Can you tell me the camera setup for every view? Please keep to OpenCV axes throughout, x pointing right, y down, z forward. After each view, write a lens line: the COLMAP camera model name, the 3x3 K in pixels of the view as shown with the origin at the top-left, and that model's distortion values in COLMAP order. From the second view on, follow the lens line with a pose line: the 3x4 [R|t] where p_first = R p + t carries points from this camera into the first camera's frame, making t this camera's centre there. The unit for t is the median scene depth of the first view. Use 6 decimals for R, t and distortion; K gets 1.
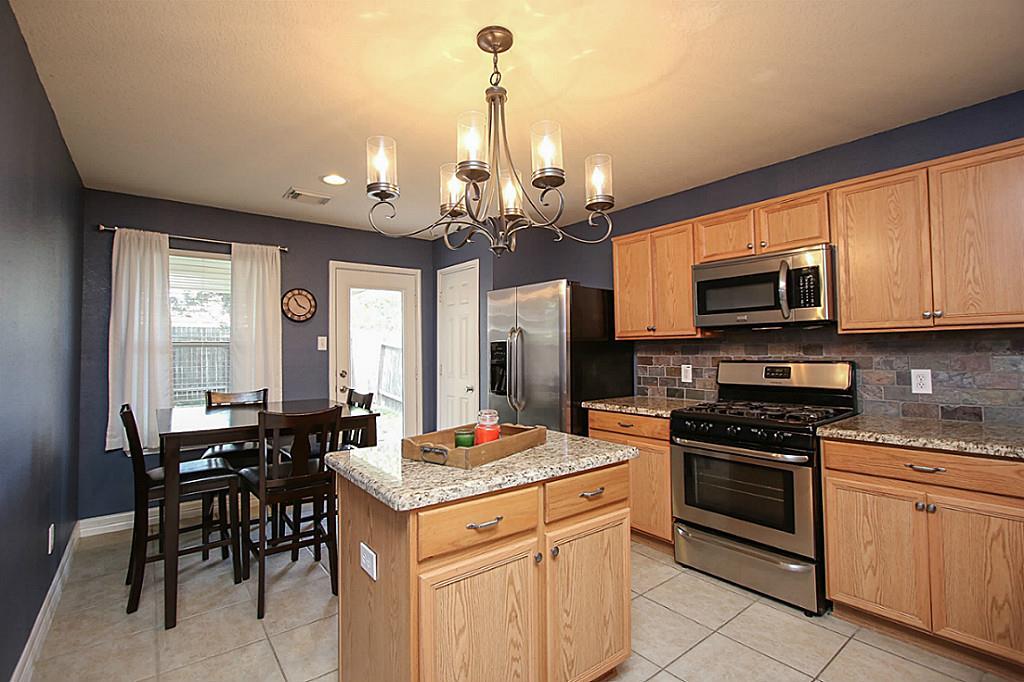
lens RADIAL K [[473.3, 0, 502.2], [0, 473.3, 339.4], [0, 0, 1]] dist [-0.016106, 0.001619]
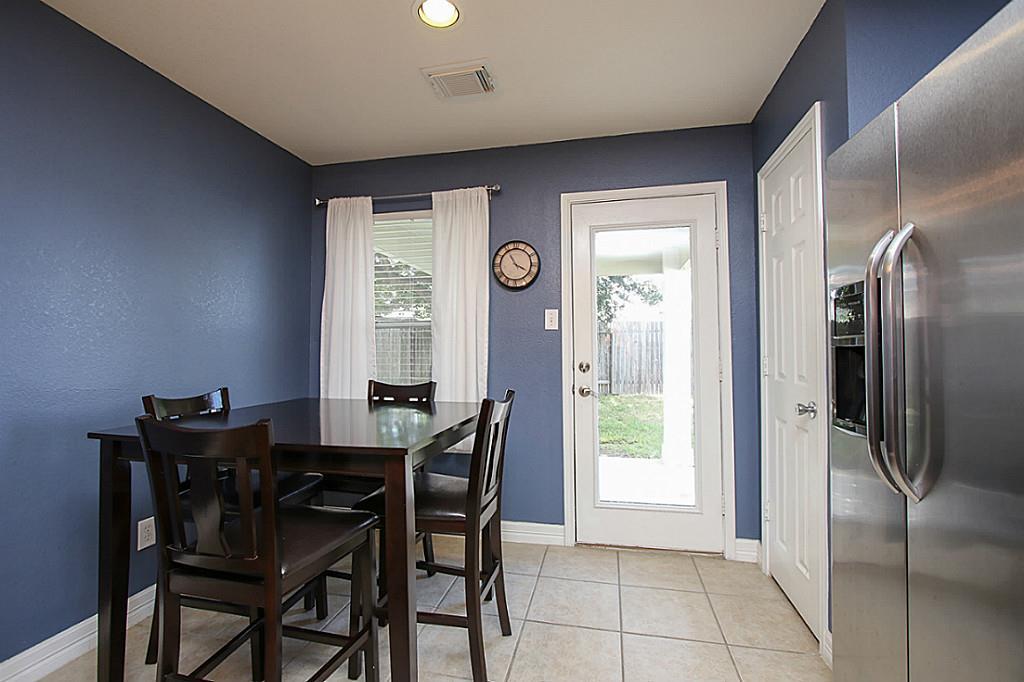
lens RADIAL K [[473.3, 0, 502.2], [0, 473.3, 339.4], [0, 0, 1]] dist [-0.016106, 0.001619]
pose [[0.644922, -0.021136, -0.763956, 0.087434], [0.016291, 0.999771, -0.013908, 0.046820], [0.764075, -0.003476, 0.645118, 0.536962]]
